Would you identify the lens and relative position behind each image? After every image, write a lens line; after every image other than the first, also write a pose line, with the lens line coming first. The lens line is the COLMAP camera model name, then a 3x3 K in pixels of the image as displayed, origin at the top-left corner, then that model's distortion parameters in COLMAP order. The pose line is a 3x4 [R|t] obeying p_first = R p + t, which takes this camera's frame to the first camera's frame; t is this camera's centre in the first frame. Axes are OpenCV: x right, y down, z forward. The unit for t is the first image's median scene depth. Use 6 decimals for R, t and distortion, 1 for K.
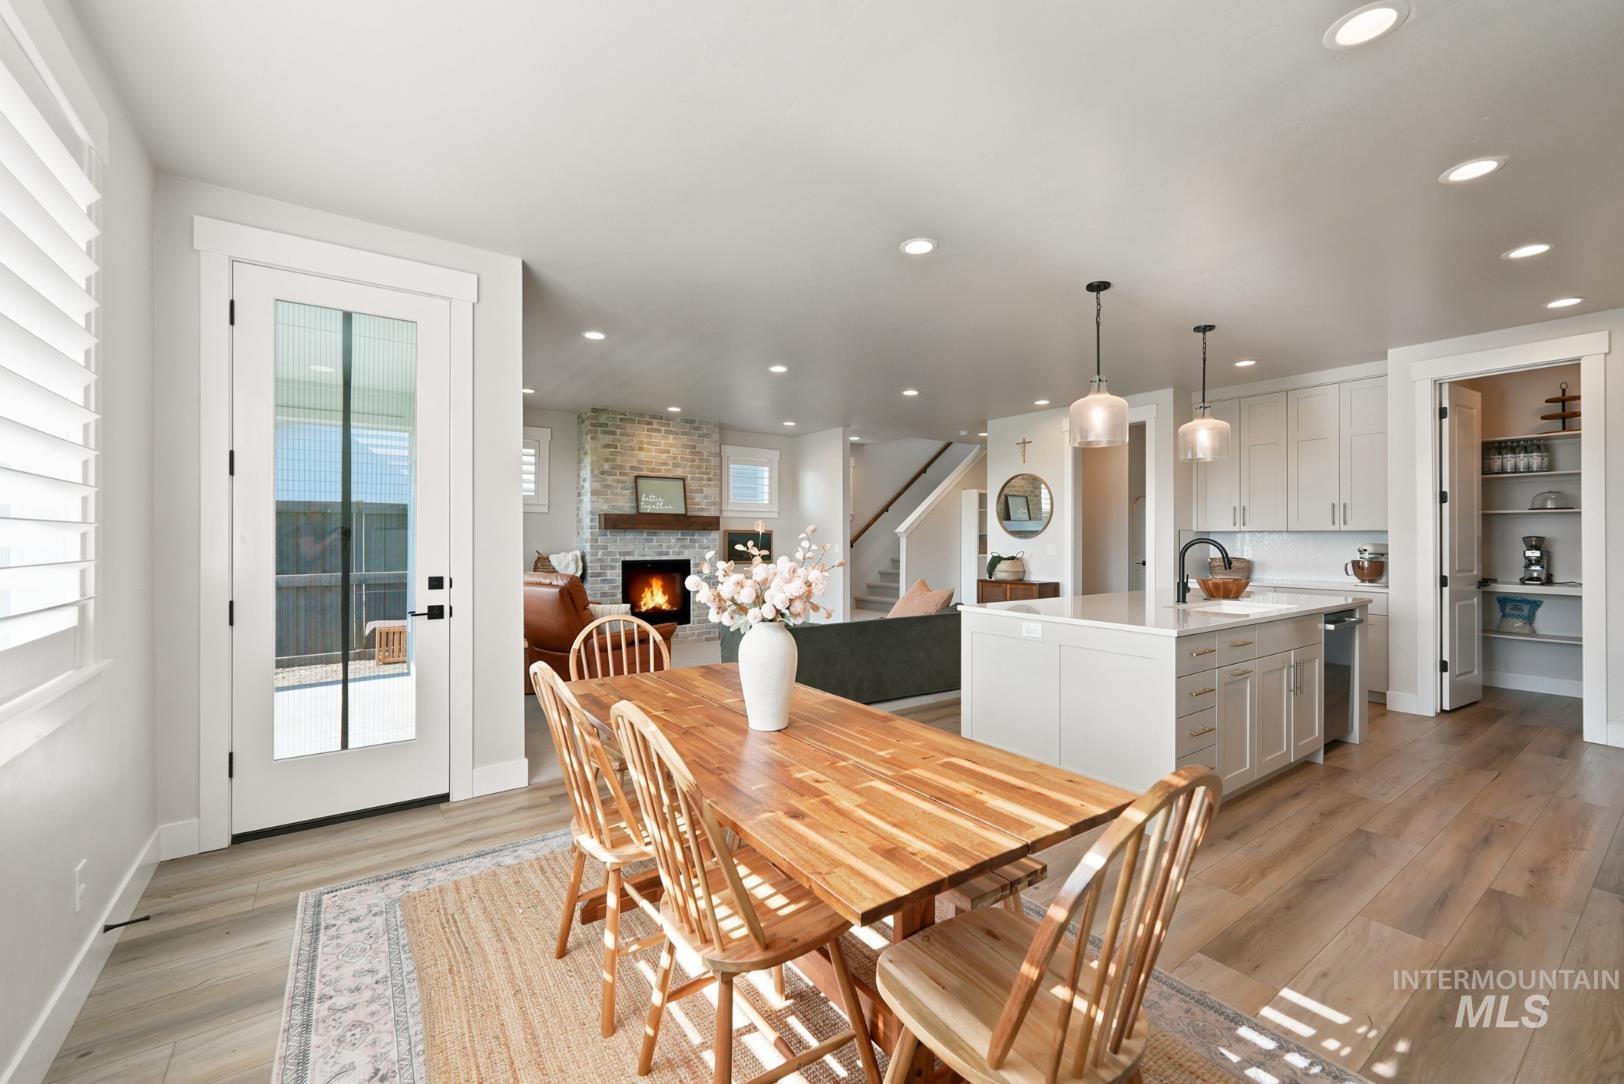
lens RADIAL K [[655.3, 0, 805.3], [0, 655.3, 533.8], [0, 0, 1]] dist [-0.000786, 0.000140]
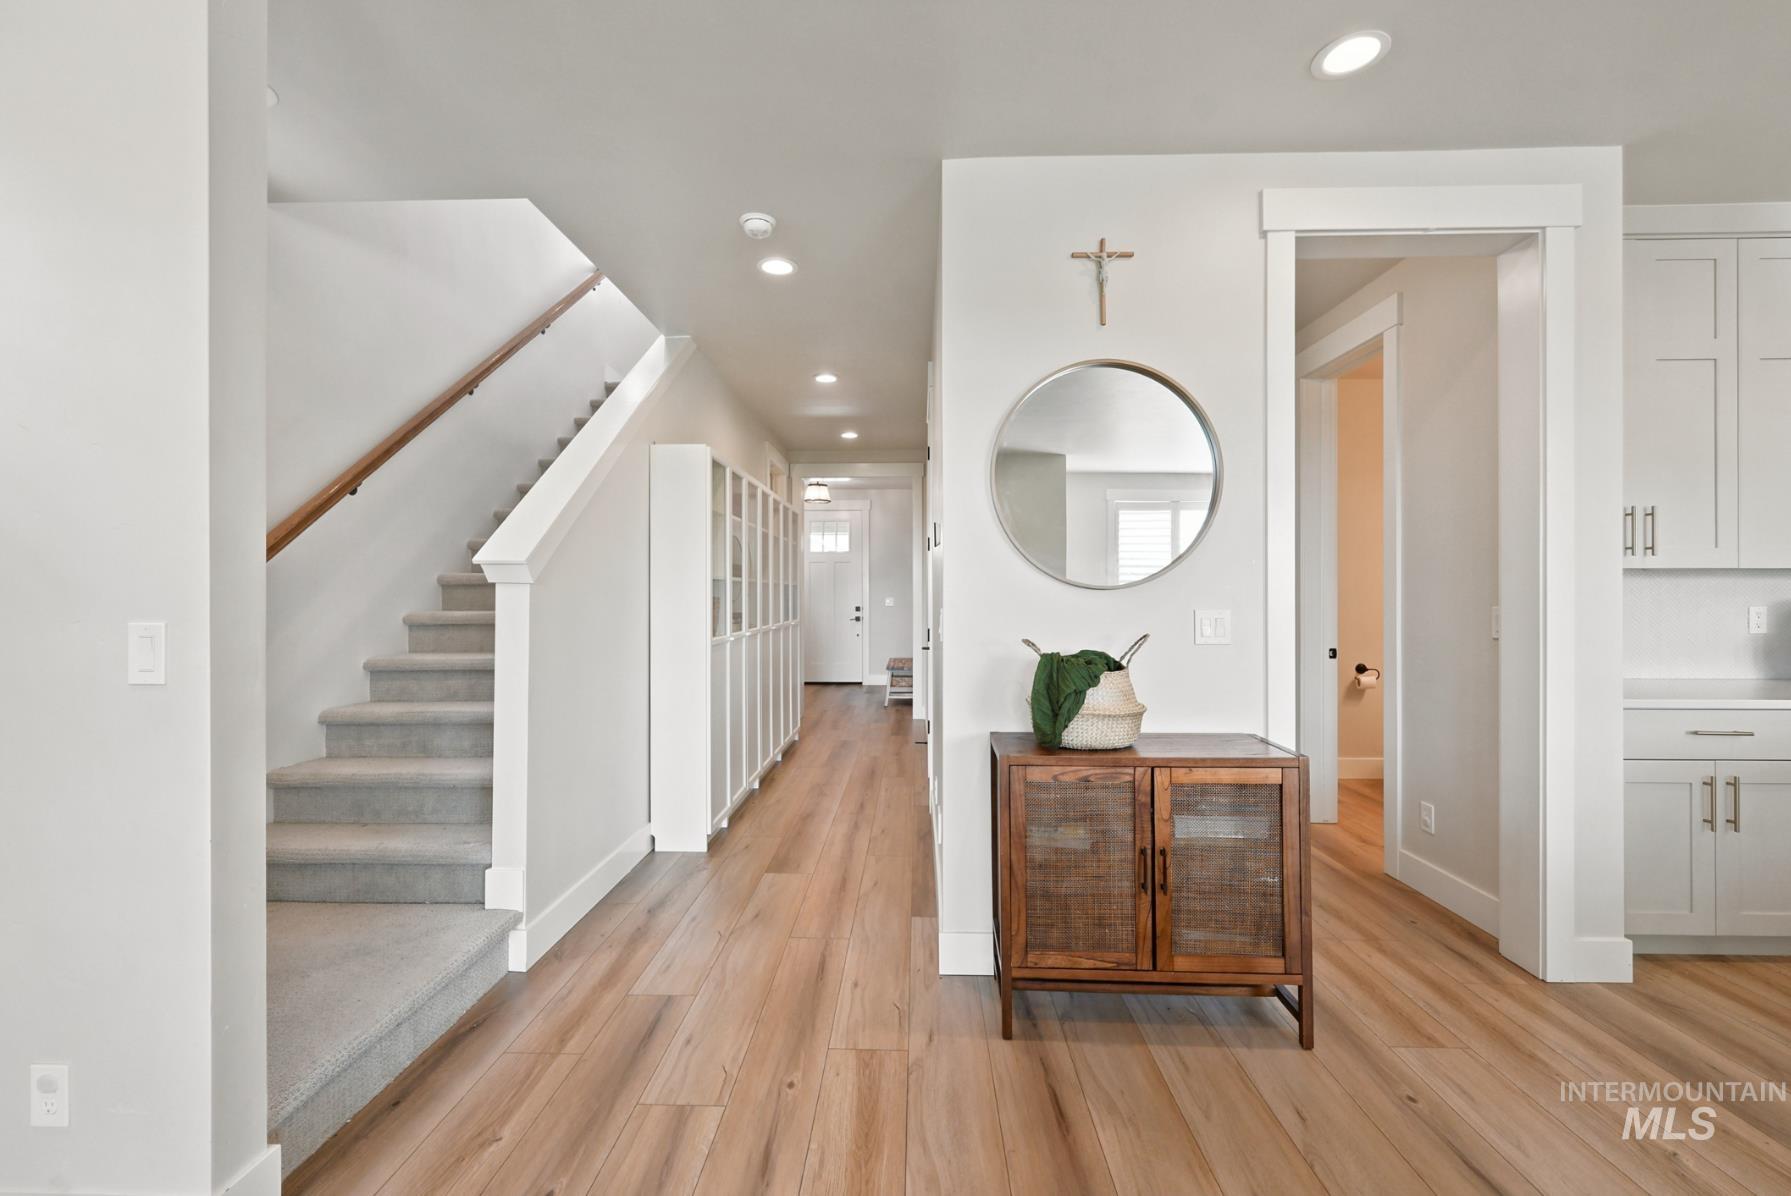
lens RADIAL K [[728.5, 0, 895.5], [0, 728.5, 598.0], [0, 0, 1]] dist [-0.001197, -0.000224]
pose [[0.598294, -0.006485, 0.801251, 0.032867], [-0.002544, 0.999947, 0.009993, 0.012130], [-0.801273, -0.008017, 0.598245, 1.244614]]
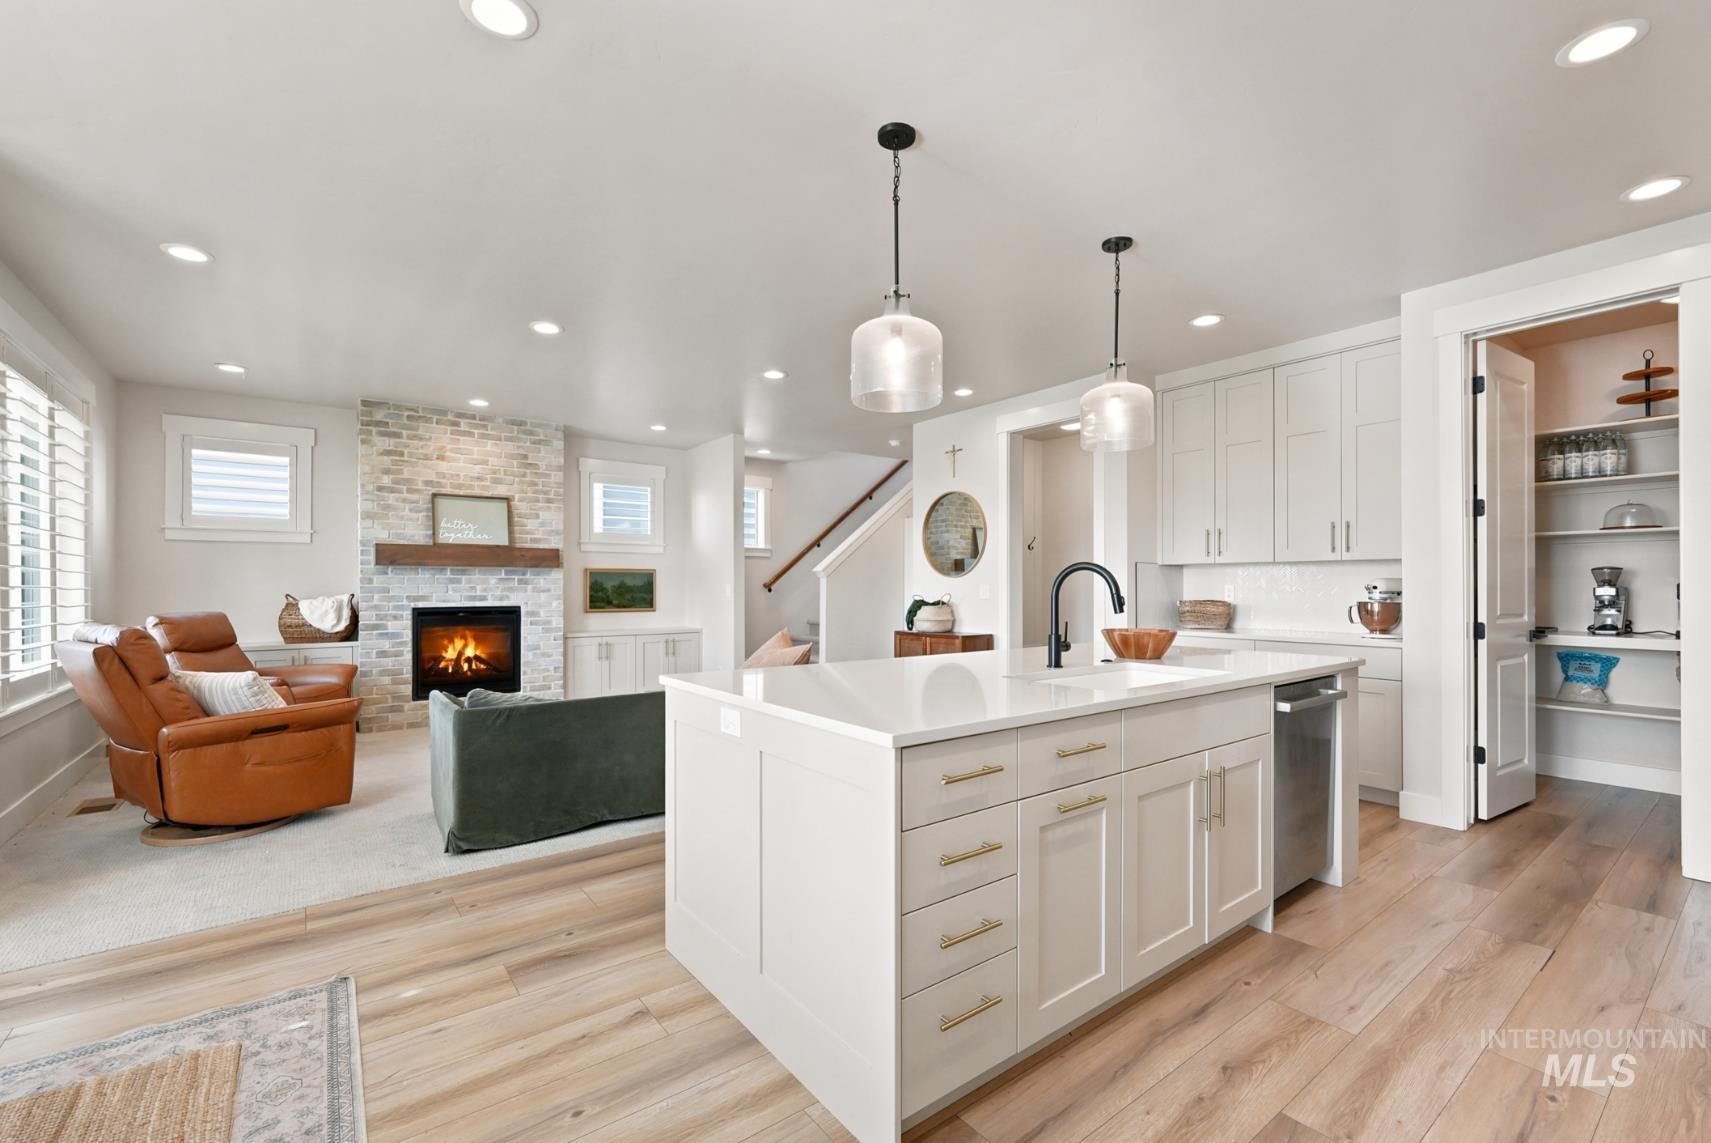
lens RADIAL K [[718.7, 0, 846.3], [0, 718.7, 583.3], [0, 0, 1]] dist [0.001010, -0.000359]
pose [[0.999611, -0.002403, 0.027784, 0.261656], [0.002345, 0.999995, 0.002125, 0.017419], [-0.027789, -0.002059, 0.999612, 0.238966]]
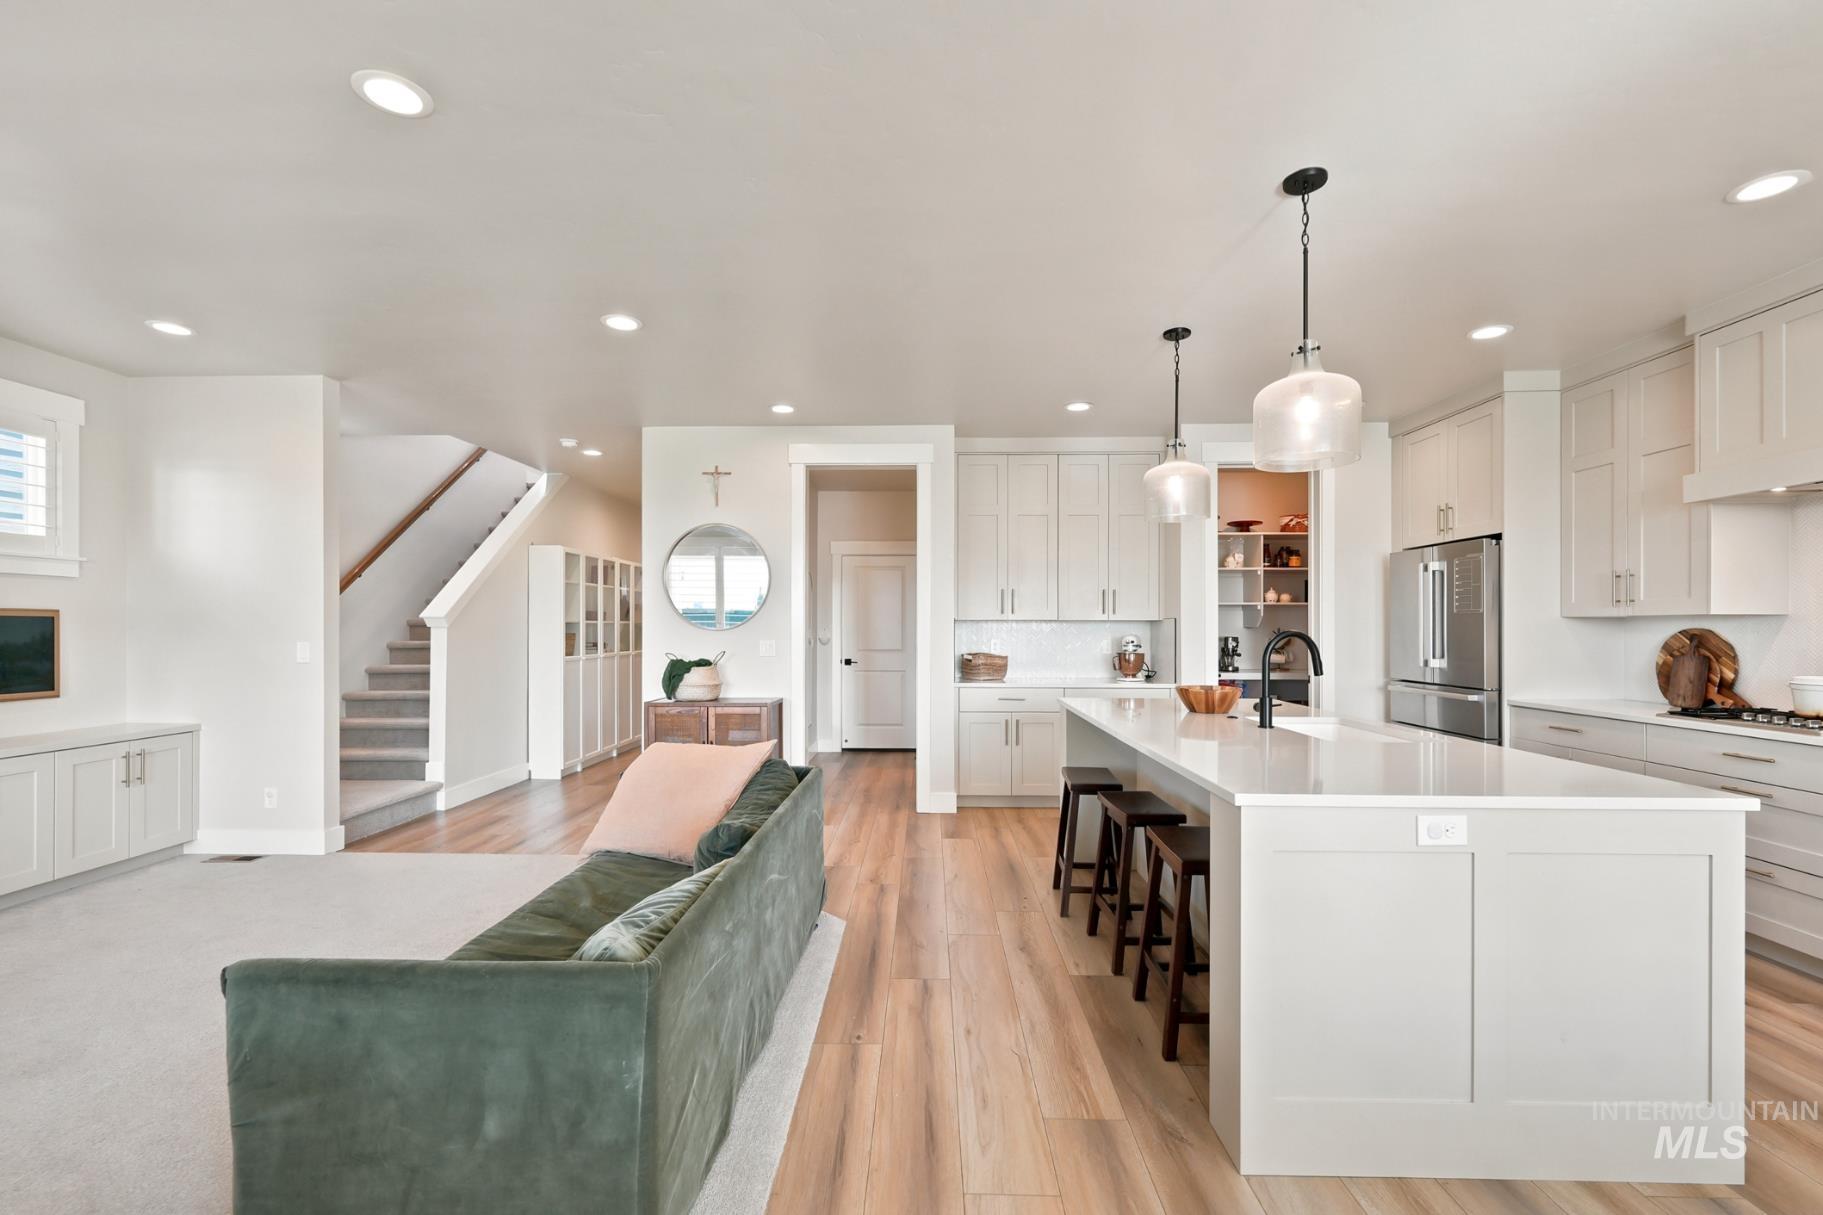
lens RADIAL K [[777.5, 0, 906.8], [0, 777.5, 625.6], [0, 0, 1]] dist [-0.000774, -0.000082]
pose [[0.599084, 0.001300, 0.800685, -0.198337], [-0.004814, 0.999986, 0.001978, 0.001638], [-0.800671, -0.005039, 0.599082, 0.598199]]
